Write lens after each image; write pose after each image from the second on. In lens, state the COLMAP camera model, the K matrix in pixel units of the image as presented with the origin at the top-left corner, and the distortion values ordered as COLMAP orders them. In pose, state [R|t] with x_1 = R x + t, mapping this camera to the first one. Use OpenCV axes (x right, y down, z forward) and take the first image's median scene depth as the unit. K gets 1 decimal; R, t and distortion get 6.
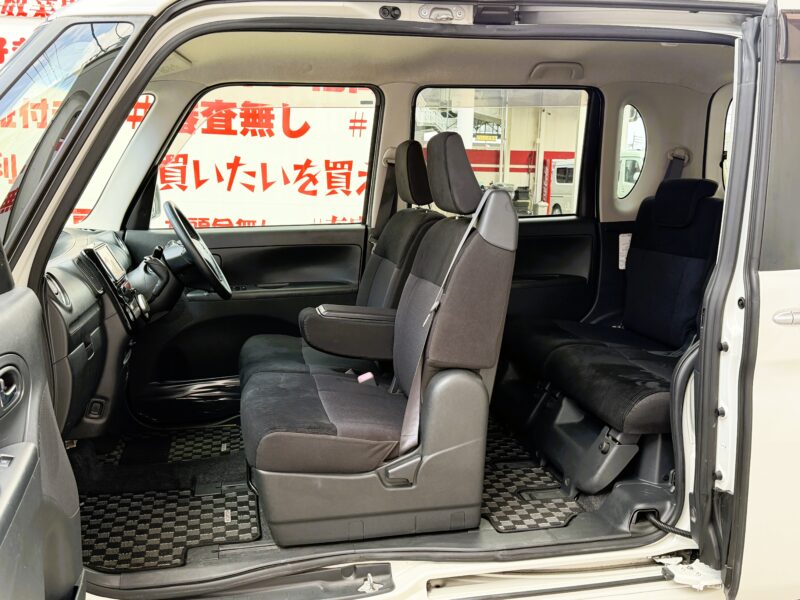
lens RADIAL K [[833.2, 0, 401.5], [0, 833.2, 306.0], [0, 0, 1]] dist [0.163430, 0.000000]
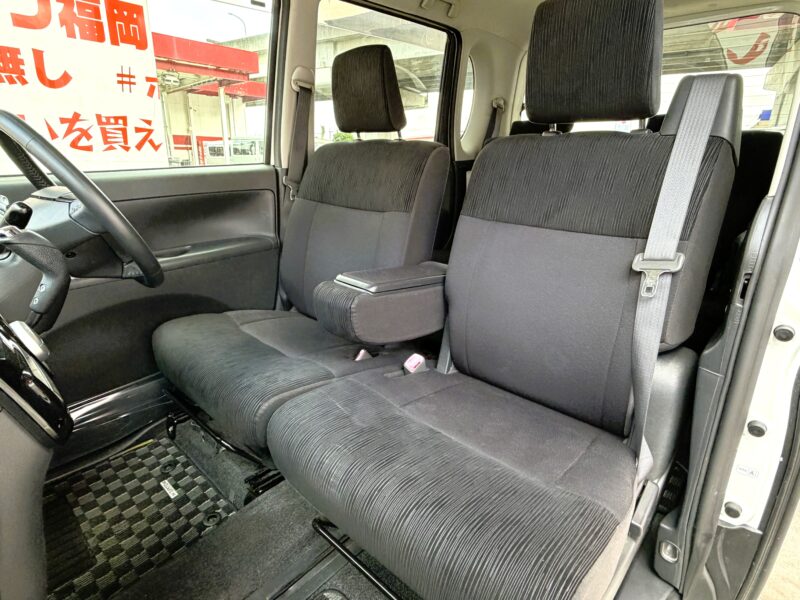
lens RADIAL K [[442.4, 0, 398.9], [0, 442.4, 300.4], [0, 0, 1]] dist [0.001614, -0.003574]
pose [[0.812519, -0.186463, 0.552309, -0.130147], [0.095471, 0.977234, 0.189470, -0.022530], [-0.575064, -0.101219, 0.811823, 0.342023]]
